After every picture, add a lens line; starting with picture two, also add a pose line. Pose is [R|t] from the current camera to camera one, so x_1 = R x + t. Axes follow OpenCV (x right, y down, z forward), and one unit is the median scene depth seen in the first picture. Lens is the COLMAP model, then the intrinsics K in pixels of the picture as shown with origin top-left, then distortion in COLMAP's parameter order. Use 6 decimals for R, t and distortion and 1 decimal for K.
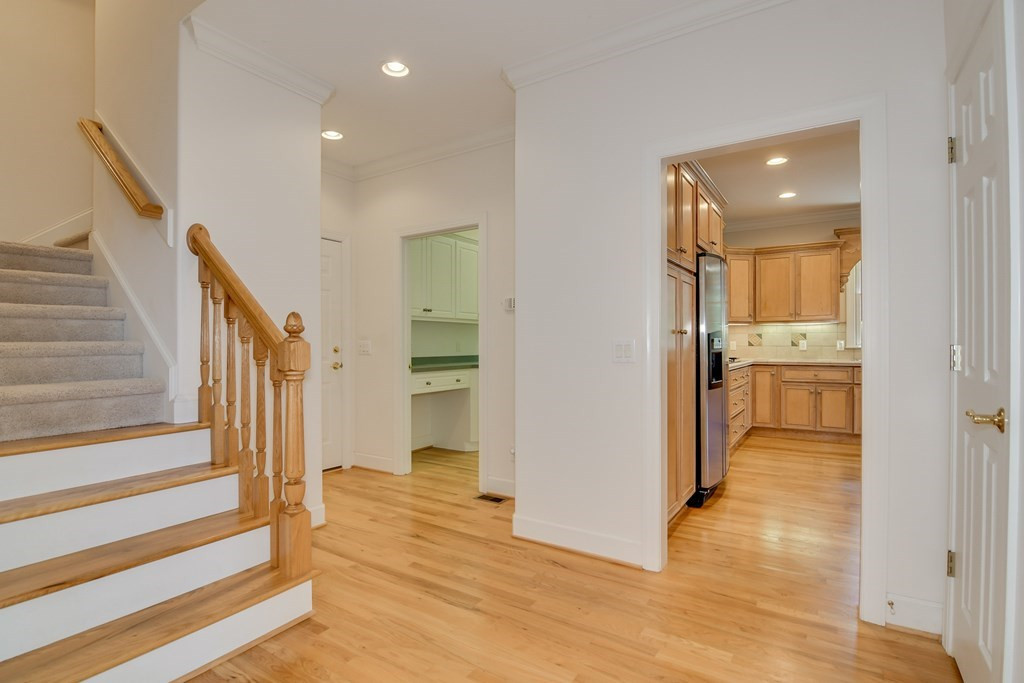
lens RADIAL K [[506.2, 0, 512.9], [0, 506.2, 345.3], [0, 0, 1]] dist [-0.018970, -0.000116]
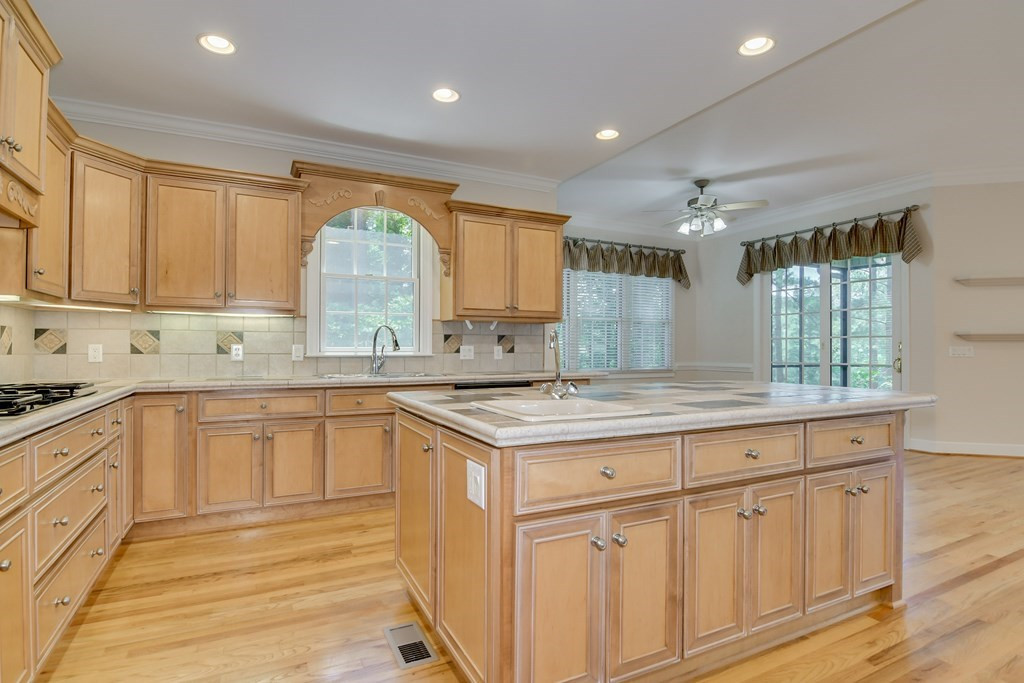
lens RADIAL K [[511.4, 0, 516.9], [0, 511.4, 345.2], [0, 0, 1]] dist [-0.001222, -0.000709]
pose [[0.490590, 0.013212, 0.871290, 0.236531], [-0.004081, 0.999909, -0.012865, -0.002203], [-0.871381, 0.002755, 0.490599, 0.458840]]
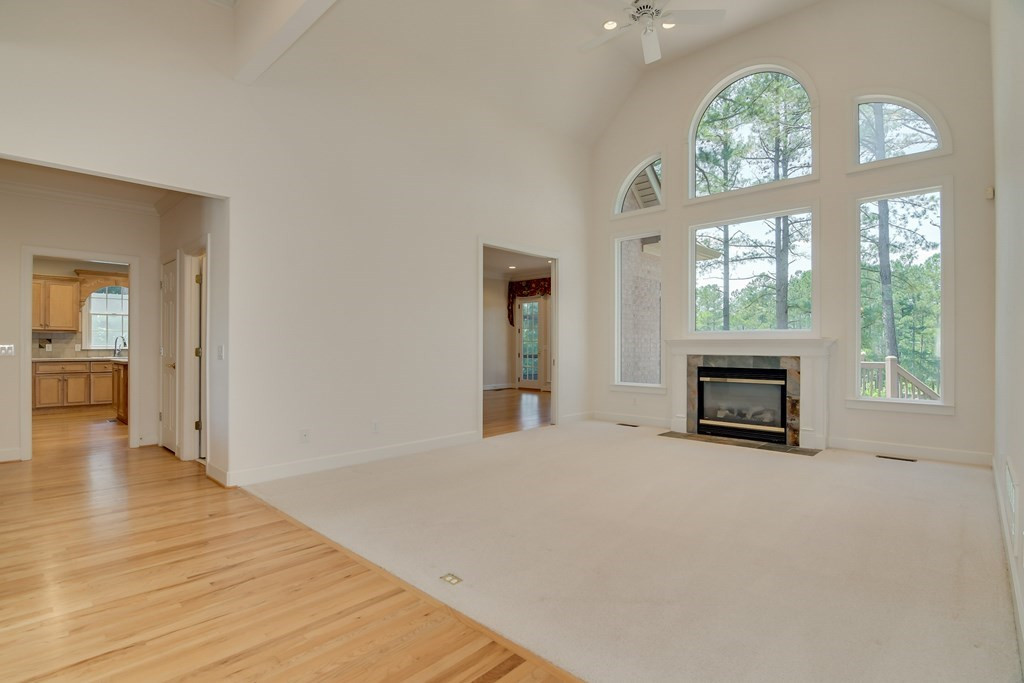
lens RADIAL K [[485.3, 0, 490.1], [0, 485.3, 346.2], [0, 0, 1]] dist [-0.029729, -0.000258]
pose [[0.200671, 0.005479, 0.979643, -0.476007], [-0.001119, 0.999985, -0.005363, 0.001884], [-0.979658, -0.000020, 0.200674, -0.471510]]
